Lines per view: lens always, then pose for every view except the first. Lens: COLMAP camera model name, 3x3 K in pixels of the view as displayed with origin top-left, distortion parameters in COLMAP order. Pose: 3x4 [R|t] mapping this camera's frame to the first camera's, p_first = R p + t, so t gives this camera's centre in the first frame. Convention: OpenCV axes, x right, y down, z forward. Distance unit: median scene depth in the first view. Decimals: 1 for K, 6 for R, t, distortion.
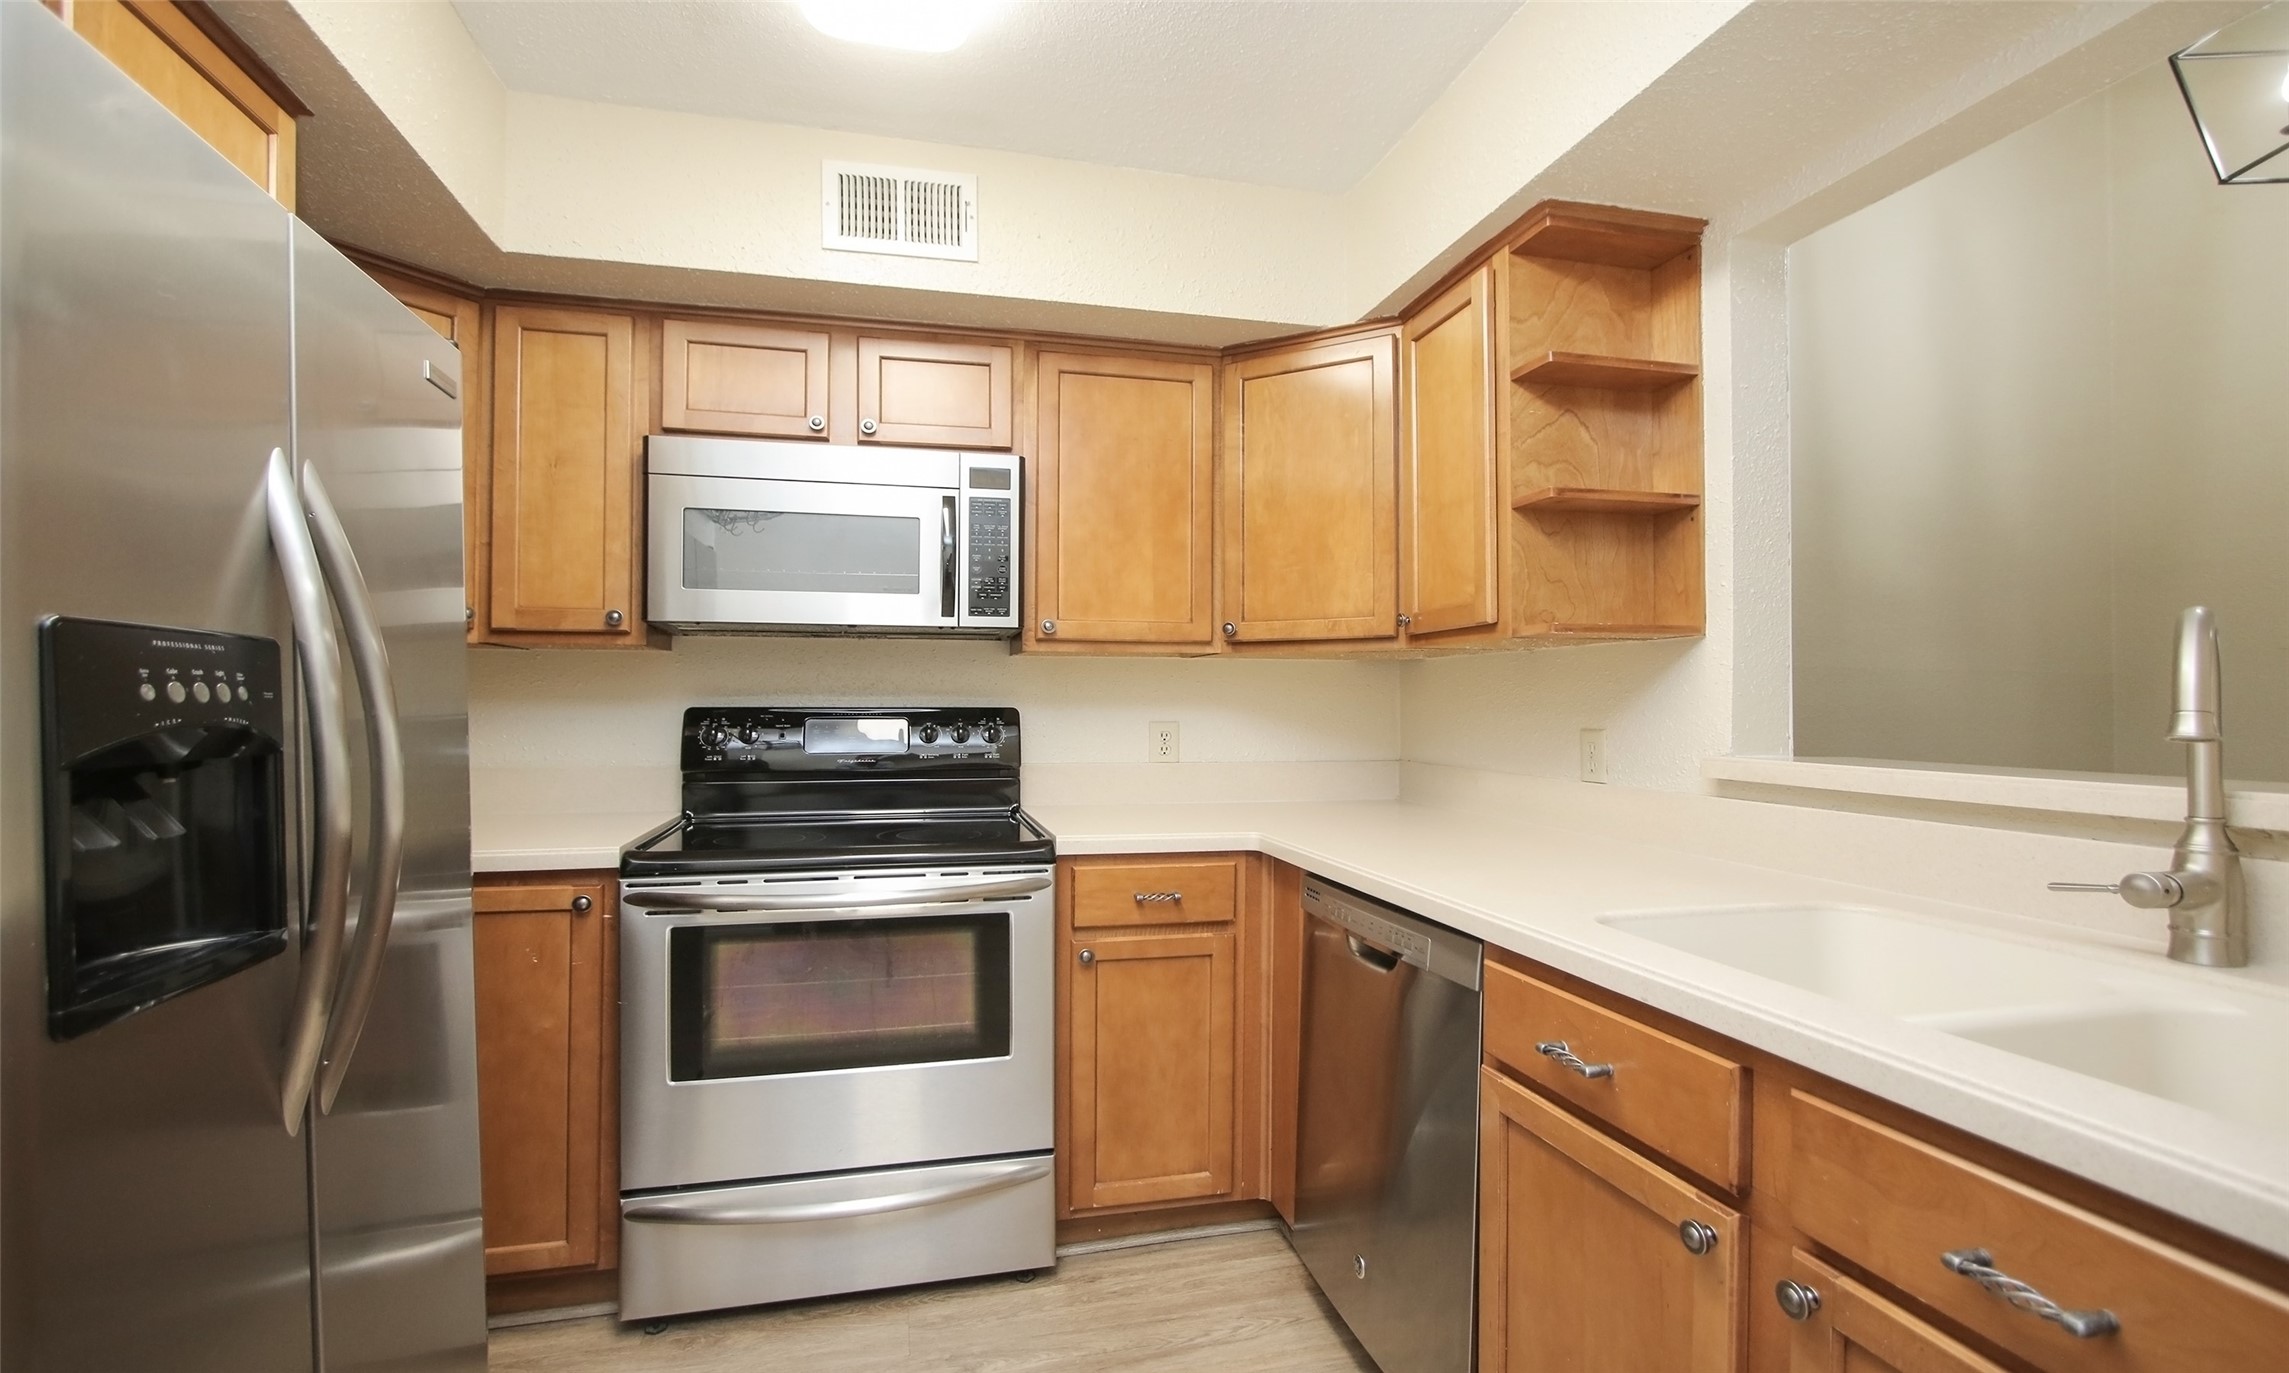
lens RADIAL K [[1056.5, 0, 1122.1], [0, 1056.5, 669.1], [0, 0, 1]] dist [-0.021182, 0.003317]
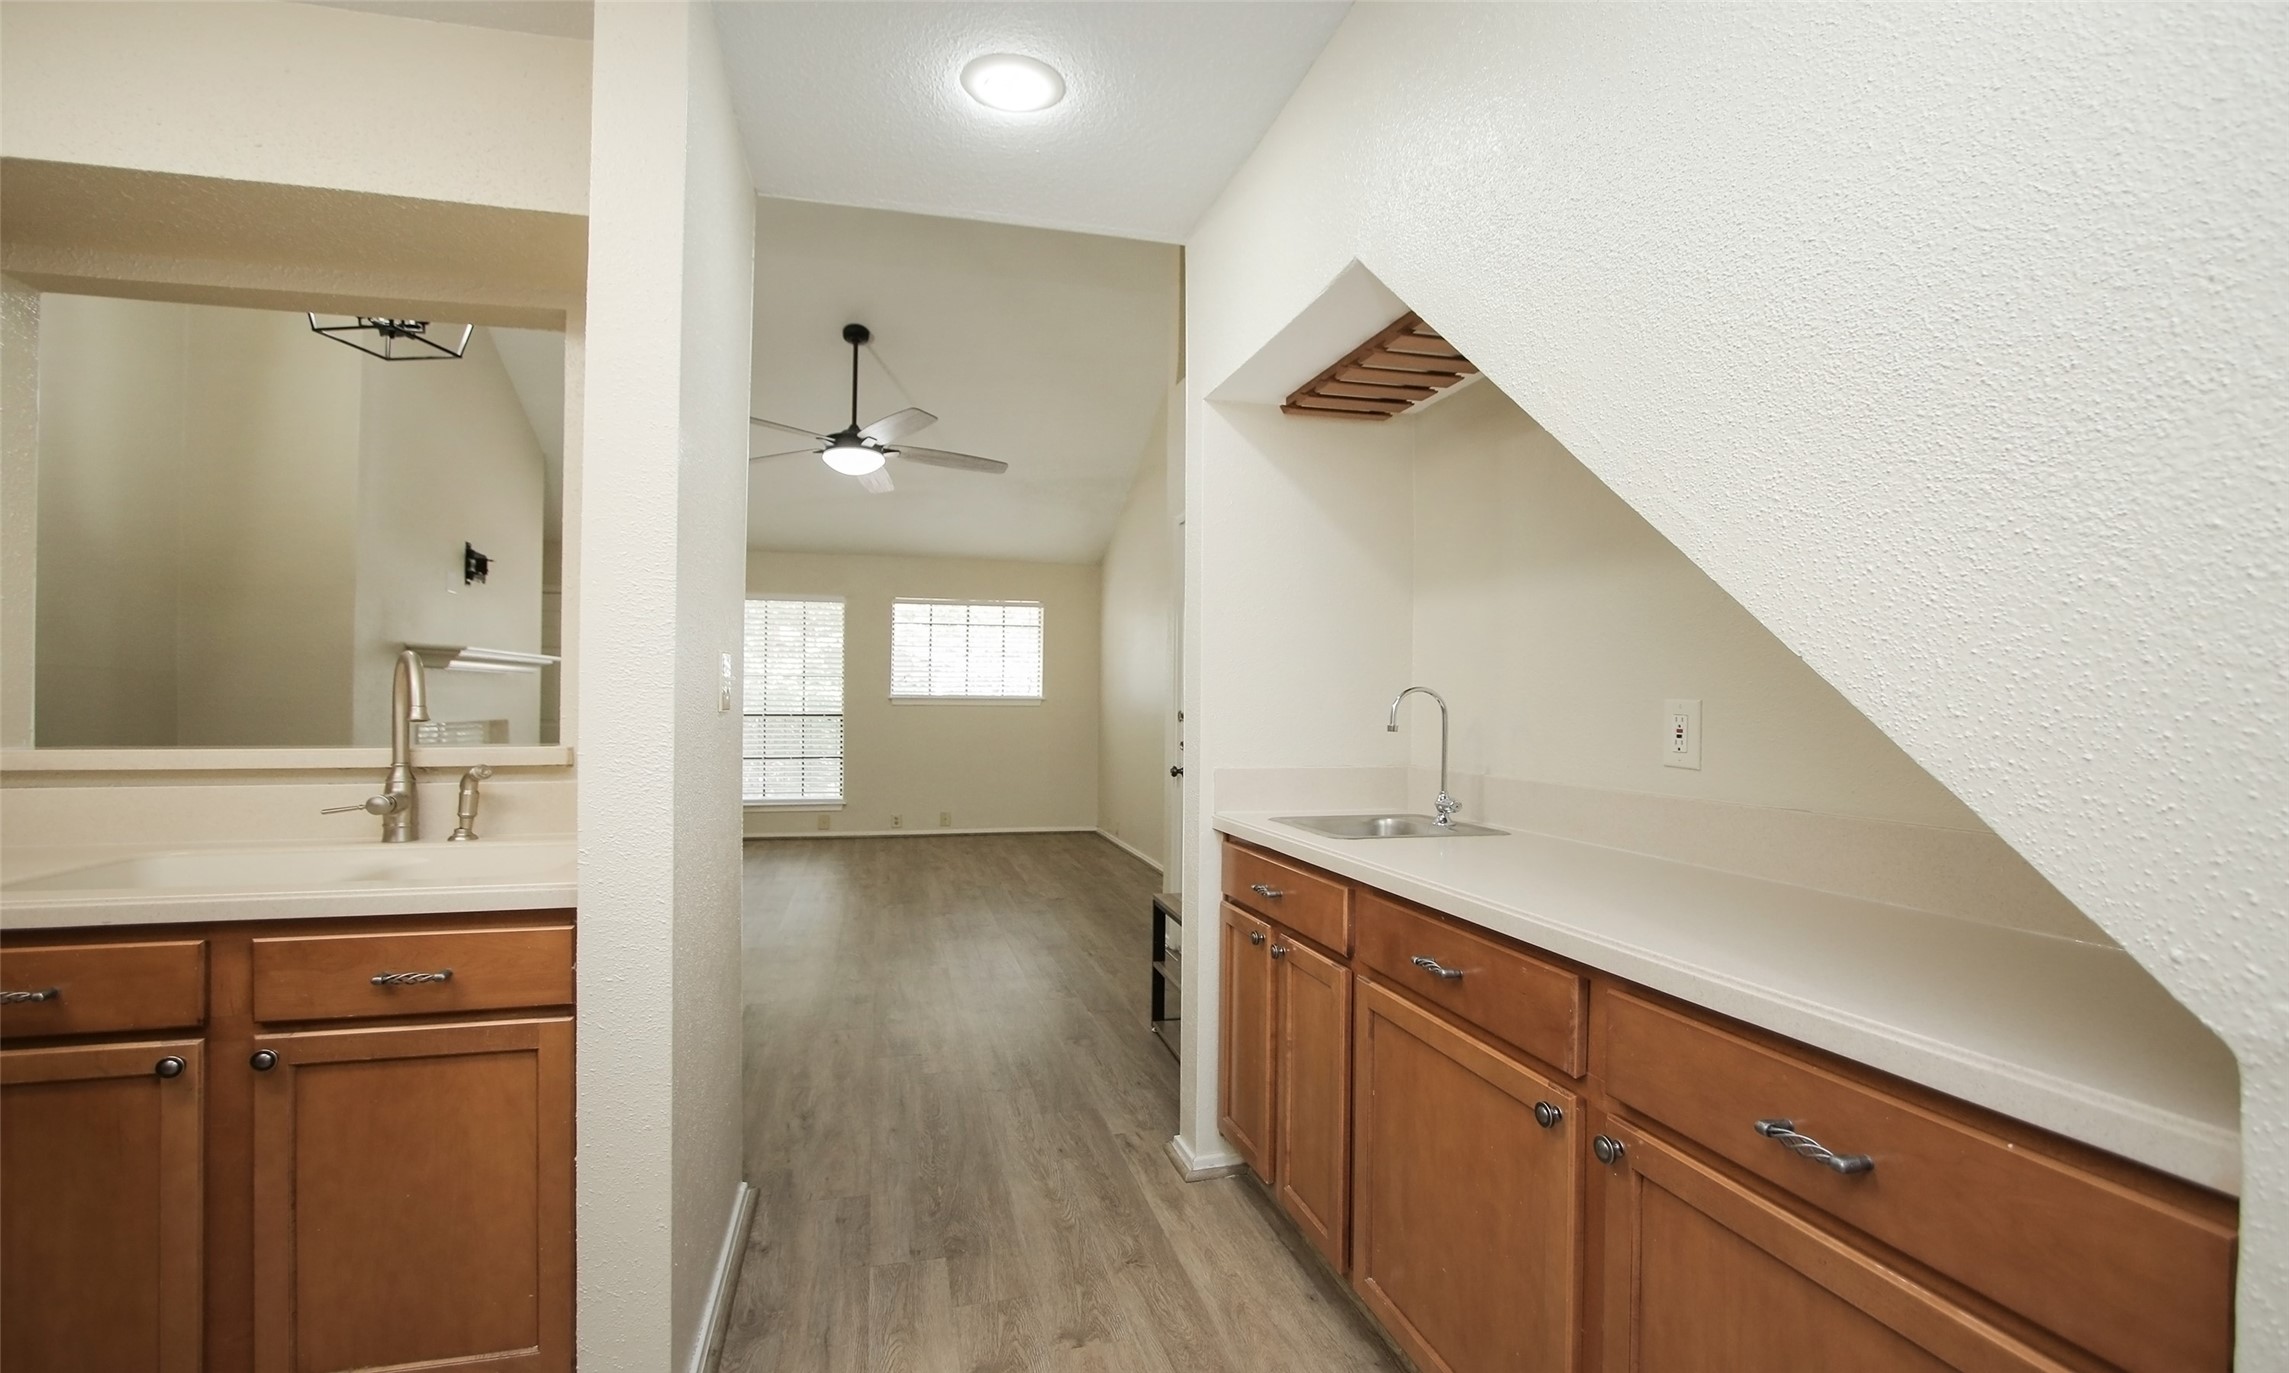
lens RADIAL K [[1056.5, 0, 1166.7], [0, 1056.5, 700.5], [0, 0, 1]] dist [-0.021182, 0.003317]
pose [[-0.026767, -0.005926, 0.999624, -0.848468], [-0.031791, 0.999482, 0.005074, -0.020521], [-0.999136, -0.031643, -0.026941, -0.308934]]
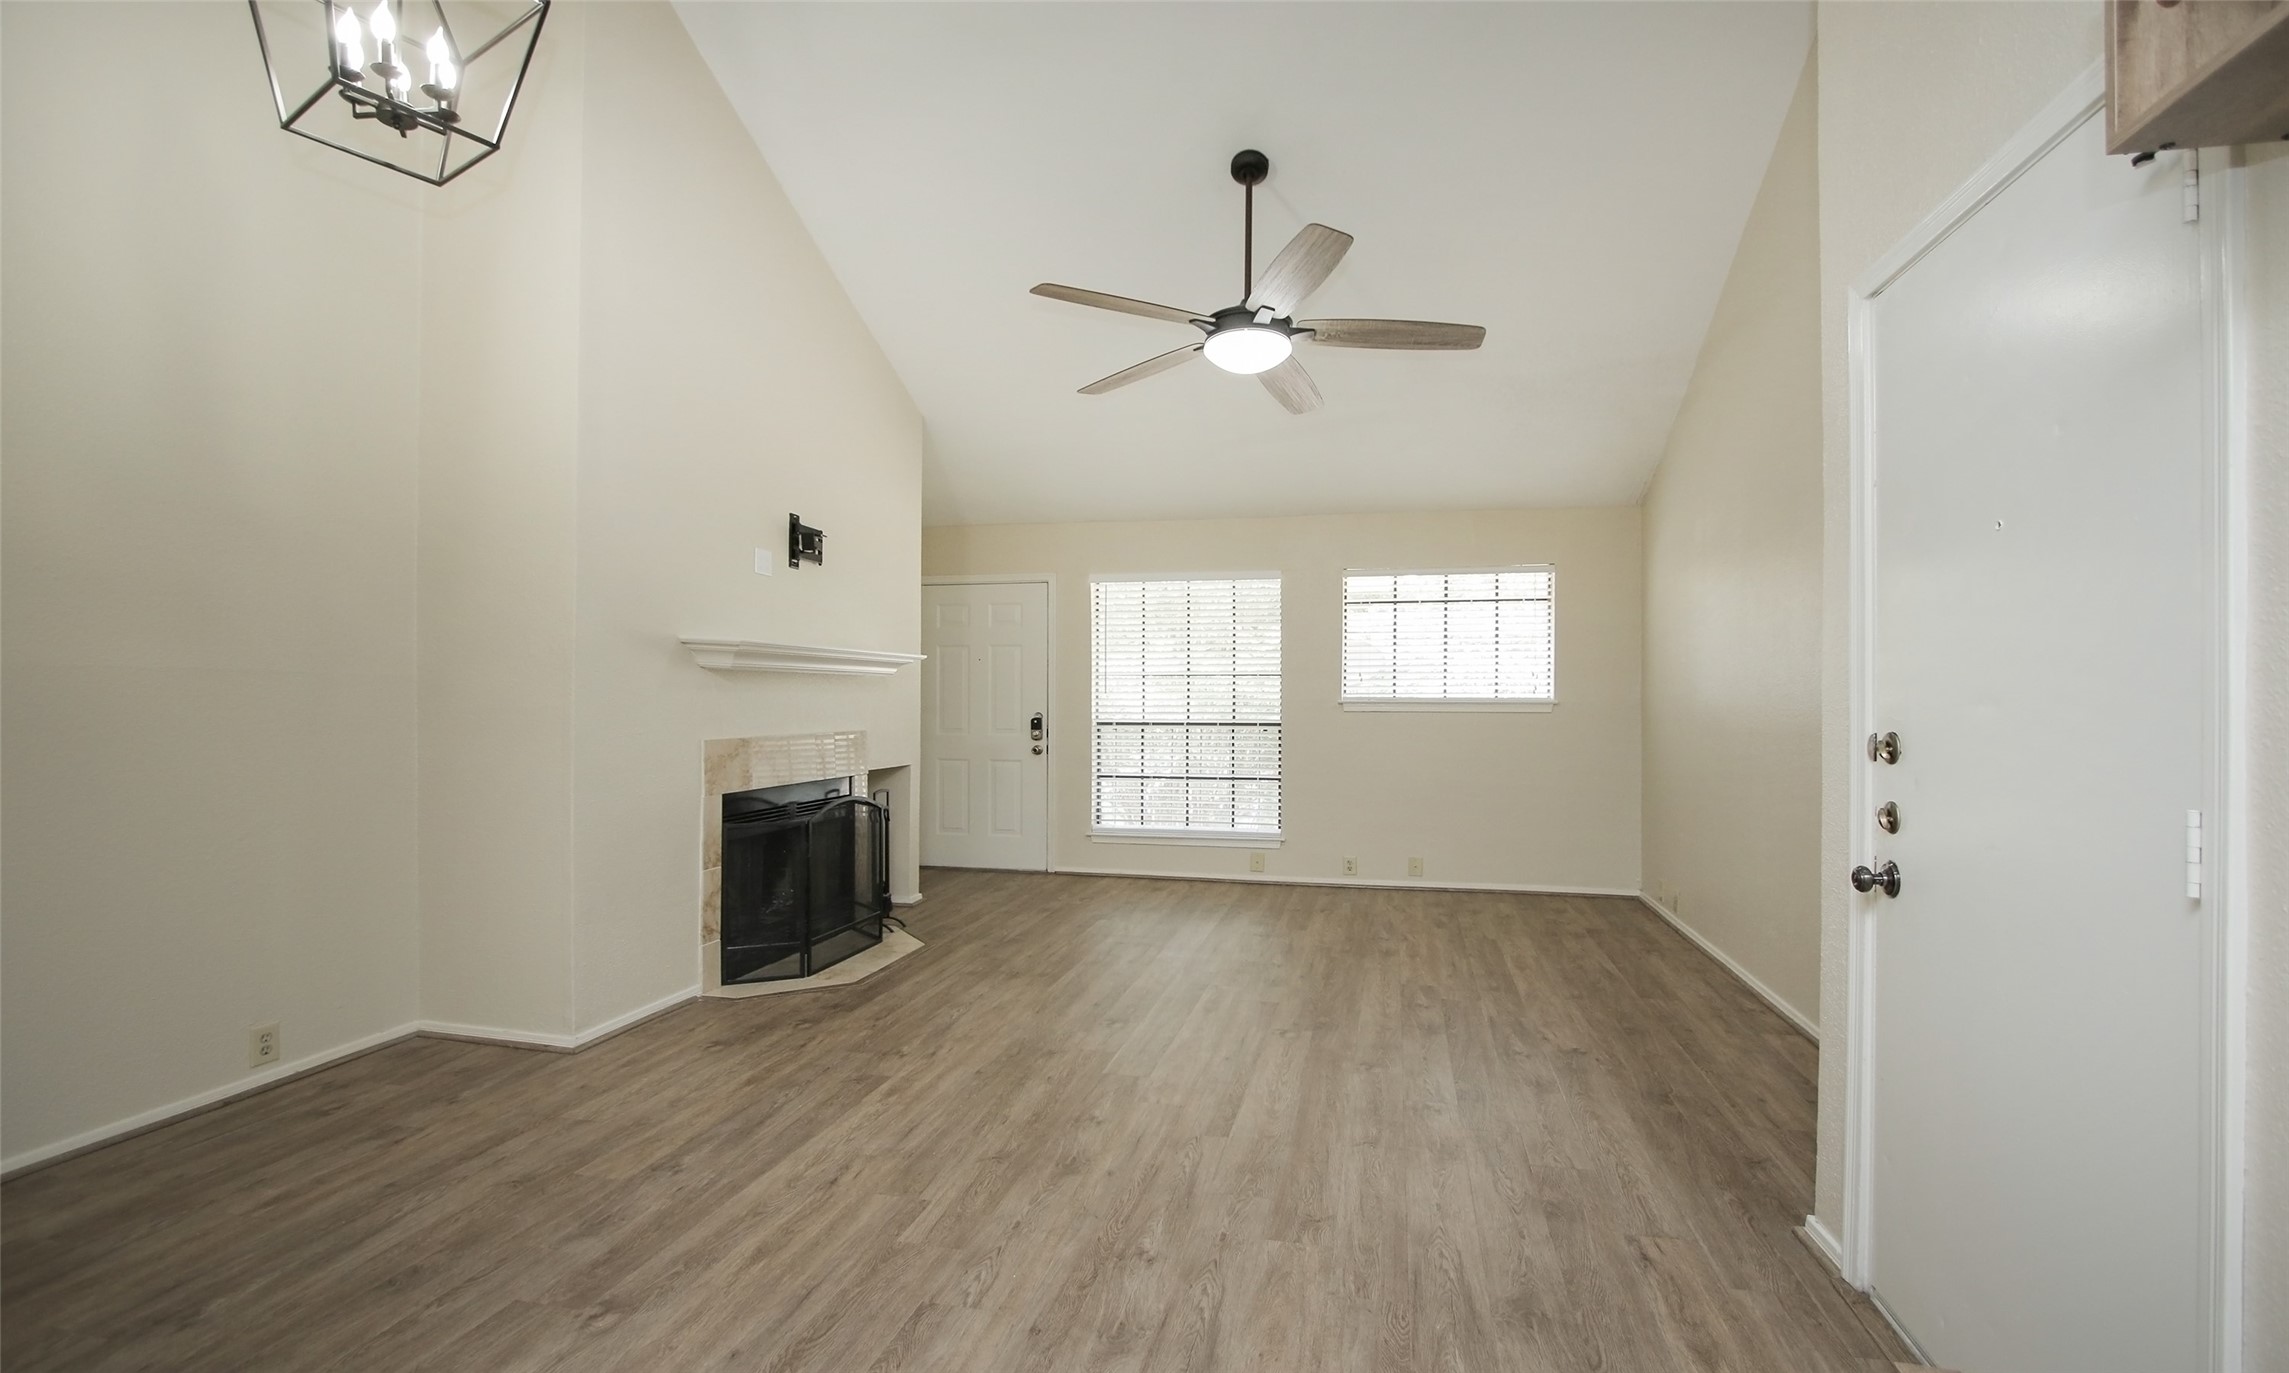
lens RADIAL K [[1056.5, 0, 1170.5], [0, 1056.5, 690.6], [0, 0, 1]] dist [-0.021182, 0.003317]
pose [[0.433740, 0.001882, 0.901036, 1.313767], [-0.019123, 0.999792, 0.007117, -0.019775], [-0.900835, -0.020317, 0.433686, -0.171963]]
